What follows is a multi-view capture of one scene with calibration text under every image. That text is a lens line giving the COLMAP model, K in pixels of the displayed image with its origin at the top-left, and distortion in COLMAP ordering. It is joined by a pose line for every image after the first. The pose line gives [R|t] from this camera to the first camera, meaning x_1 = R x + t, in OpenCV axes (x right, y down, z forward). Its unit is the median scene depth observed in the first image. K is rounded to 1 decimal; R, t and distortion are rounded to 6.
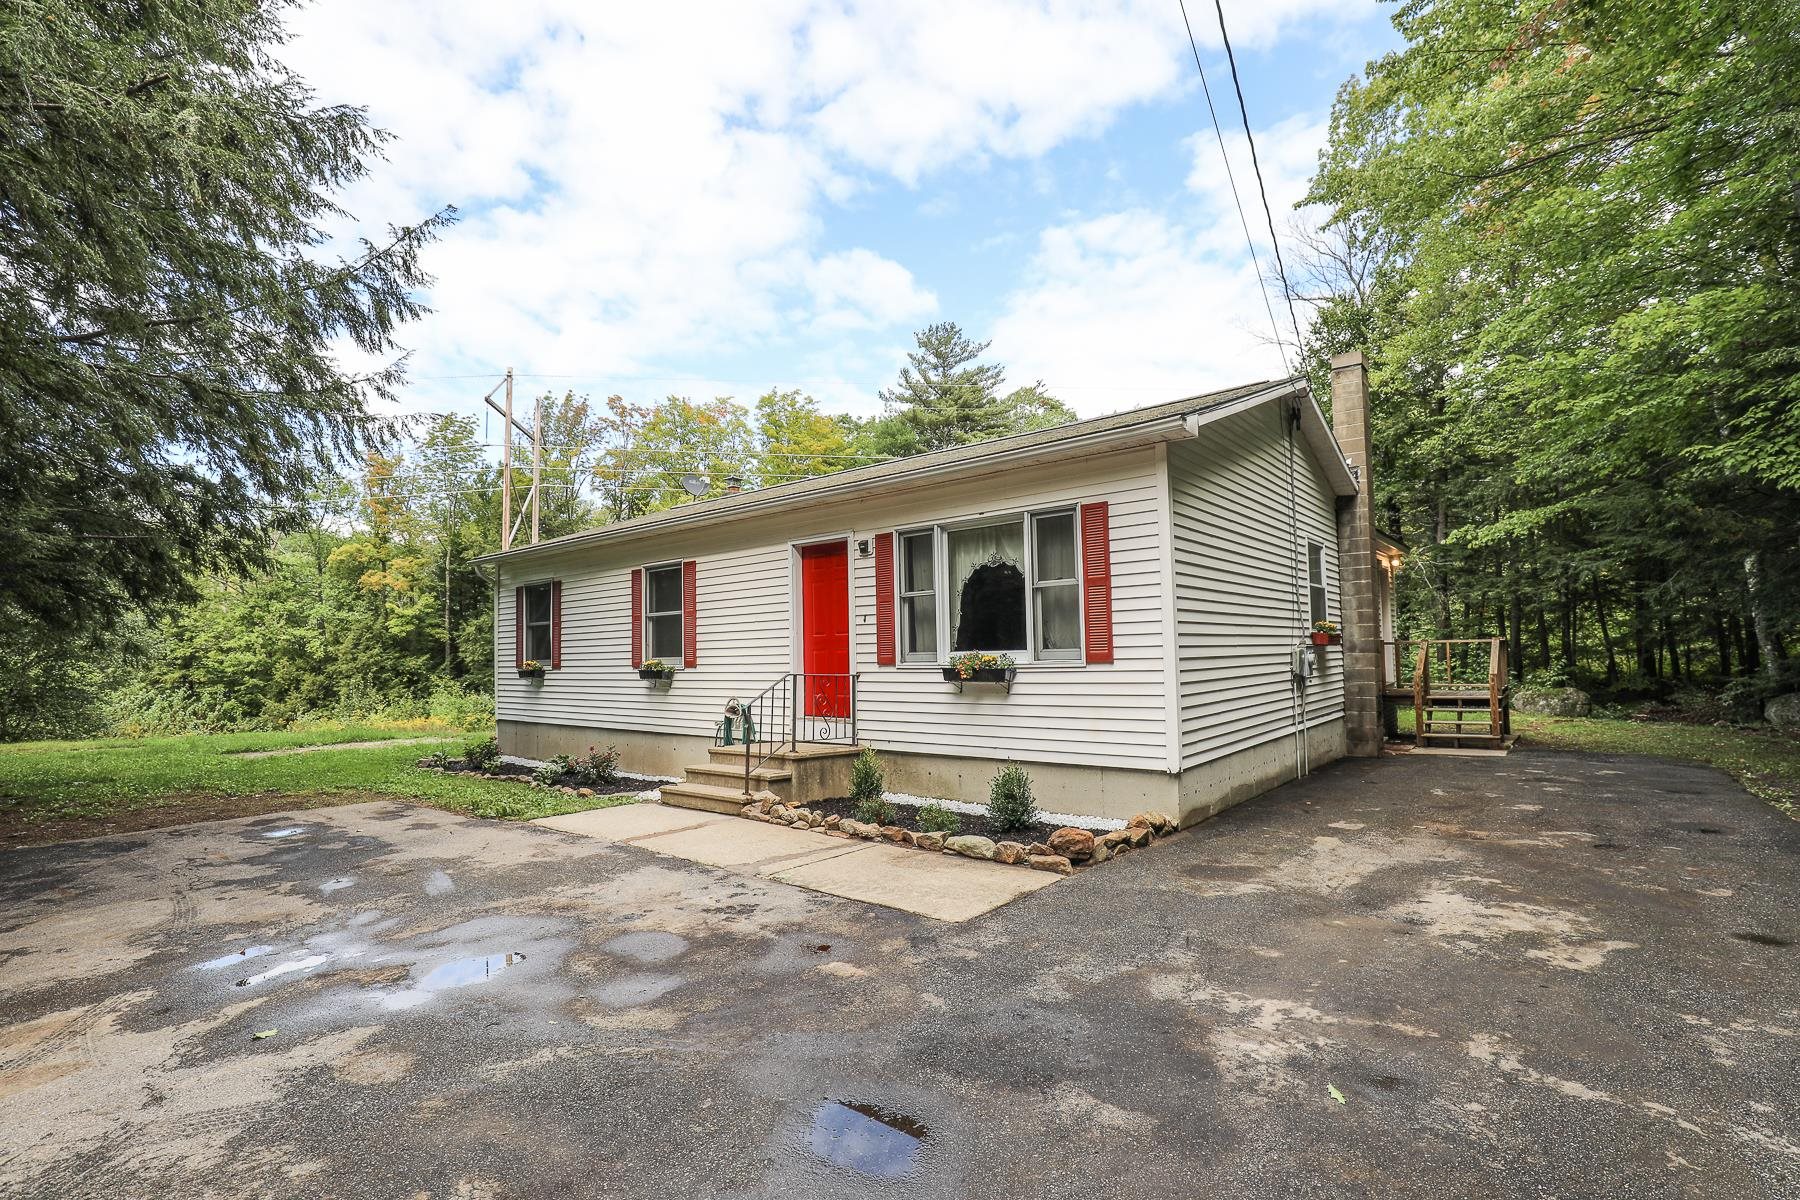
lens RADIAL K [[832.4, 0, 901.3], [0, 832.4, 606.8], [0, 0, 1]] dist [-0.026007, 0.001396]
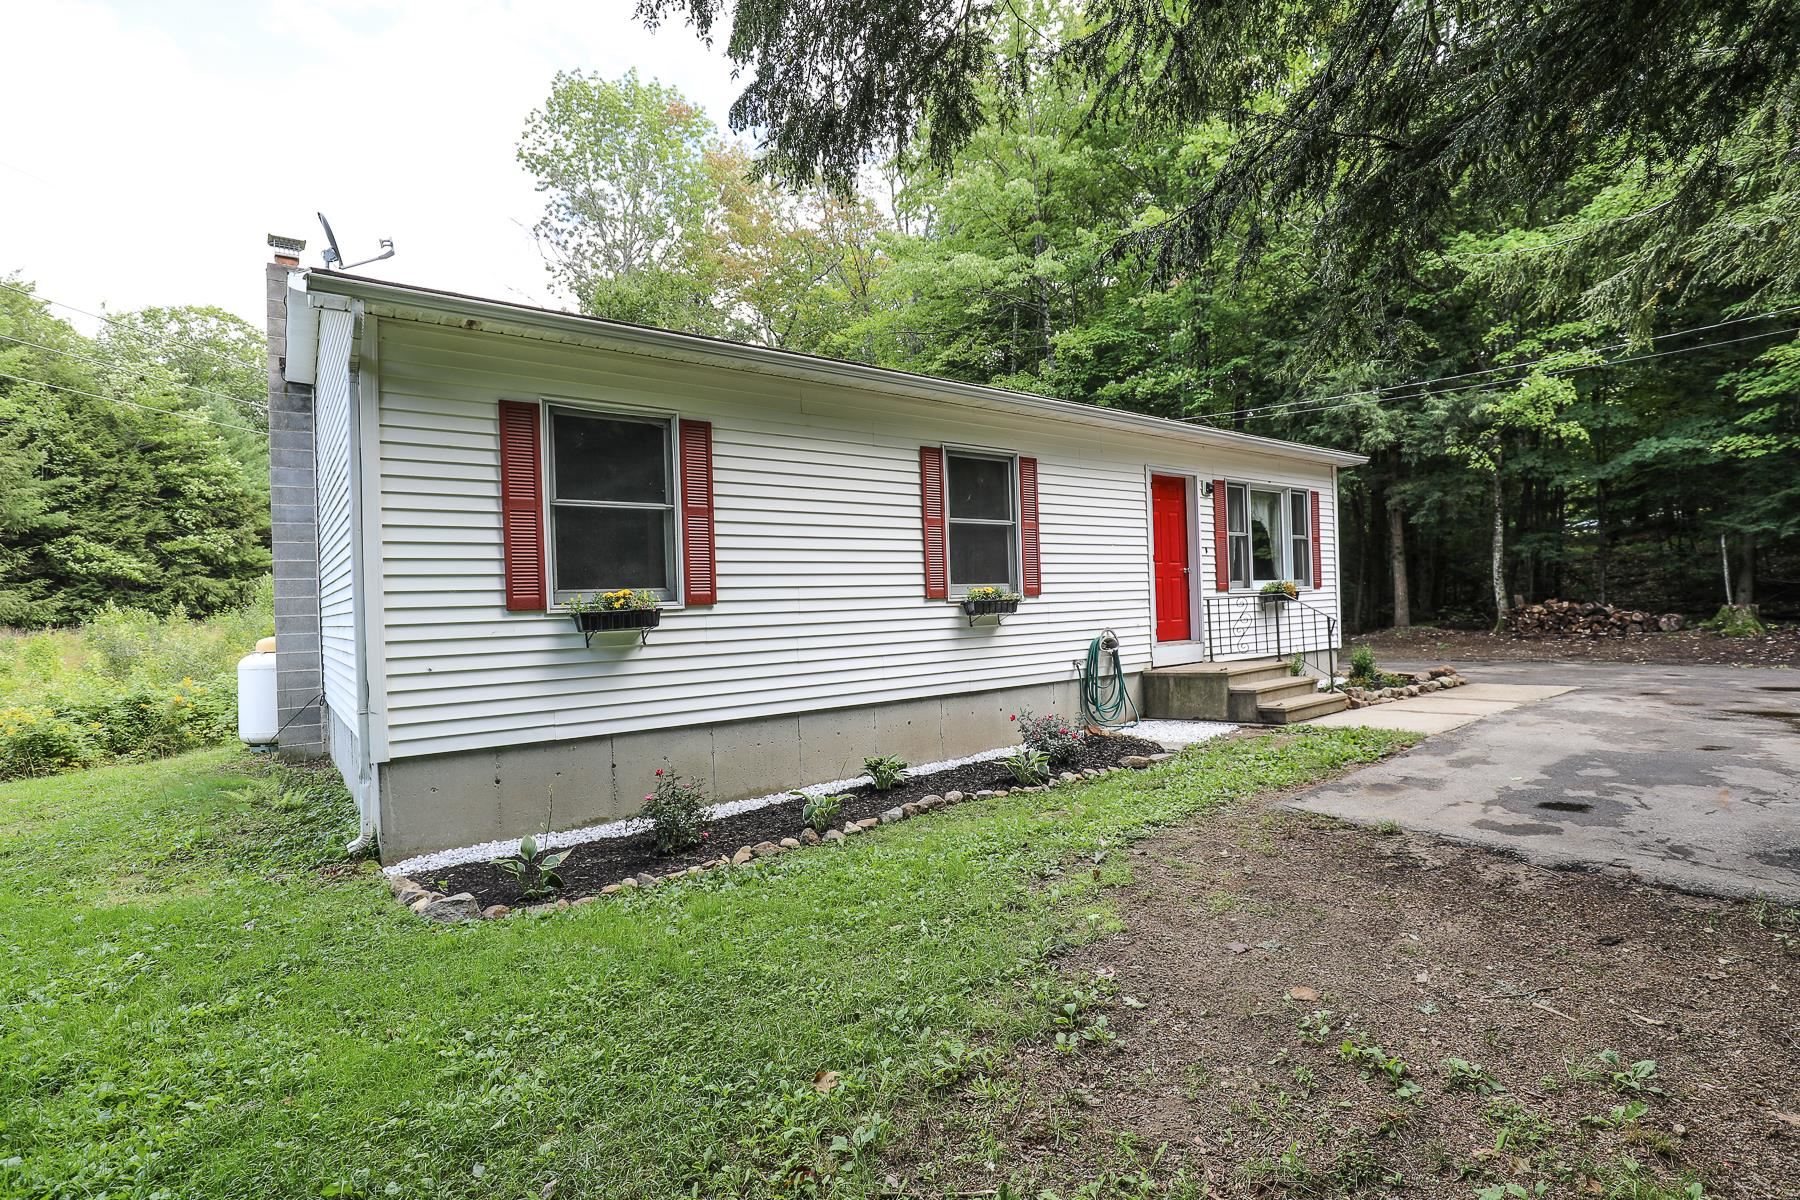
lens RADIAL K [[984.6, 0, 900.0], [0, 984.6, 600.0], [0, 0, 1]] dist [-0.001934, 0.000409]
pose [[0.152876, 0.007270, 0.988219, -0.850586], [-0.043129, 0.999069, -0.000678, 0.059368], [-0.987304, -0.042517, 0.153047, 0.712956]]
